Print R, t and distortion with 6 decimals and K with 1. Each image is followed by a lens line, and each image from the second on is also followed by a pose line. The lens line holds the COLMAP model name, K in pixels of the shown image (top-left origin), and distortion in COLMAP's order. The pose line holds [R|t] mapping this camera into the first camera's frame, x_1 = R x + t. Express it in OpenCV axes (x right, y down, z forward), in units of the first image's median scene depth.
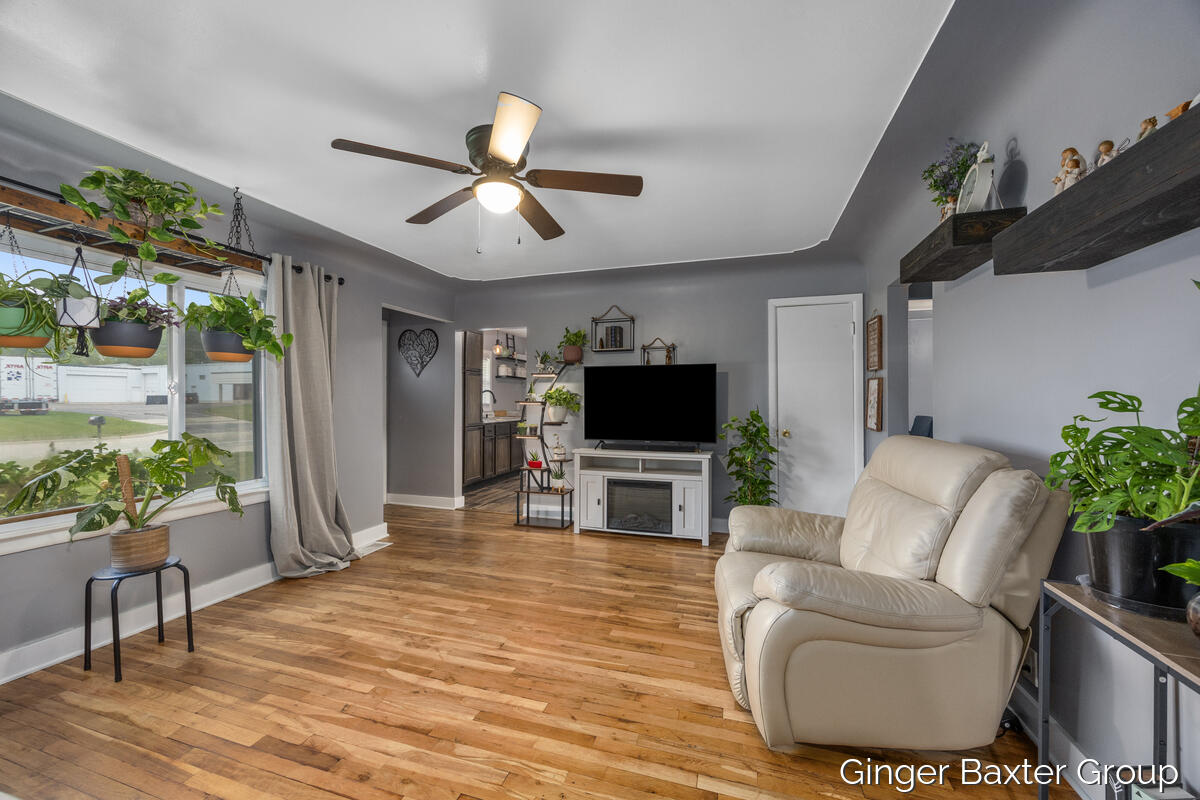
lens RADIAL K [[469.1, 0, 598.4], [0, 469.1, 403.9], [0, 0, 1]] dist [-0.029239, 0.000176]
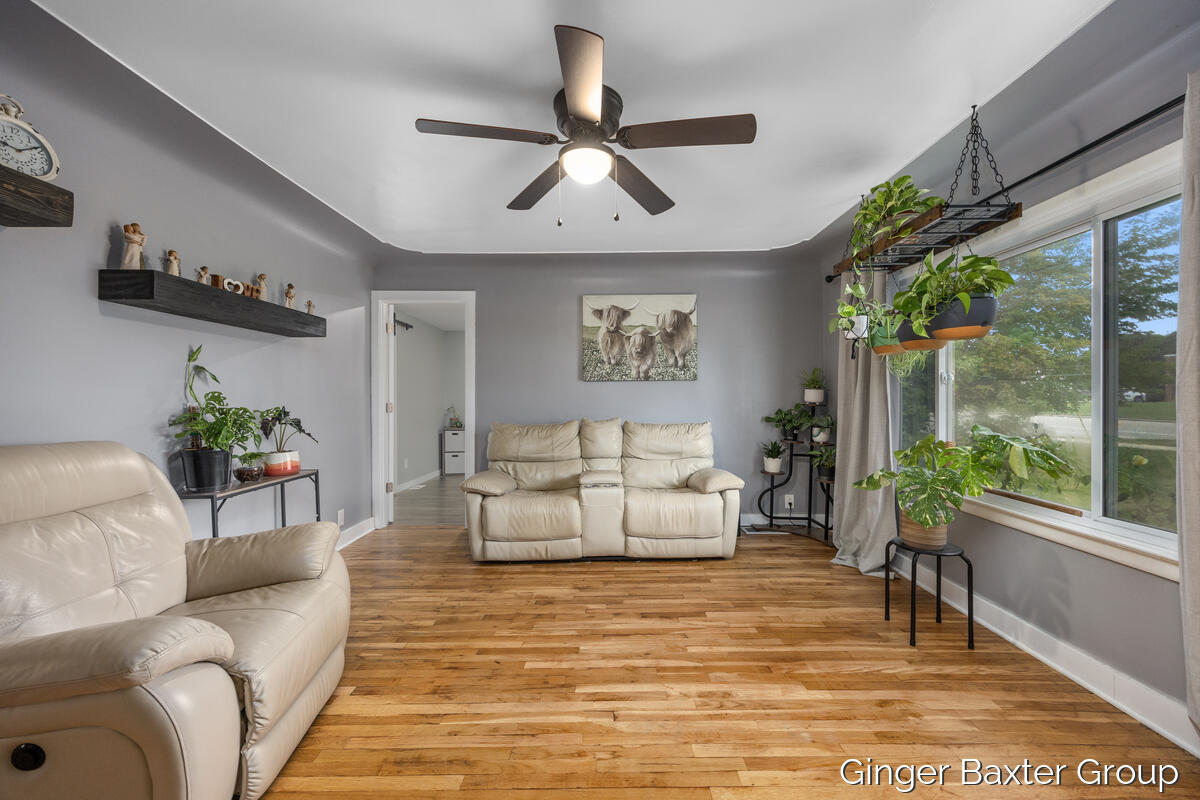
lens RADIAL K [[469.1, 0, 600.8], [0, 469.1, 399.4], [0, 0, 1]] dist [-0.029239, 0.000176]
pose [[-0.956190, 0.009180, -0.292603, 0.027531], [0.004755, 0.999863, 0.015832, -0.001714], [0.292709, 0.013747, -0.956103, 1.818752]]
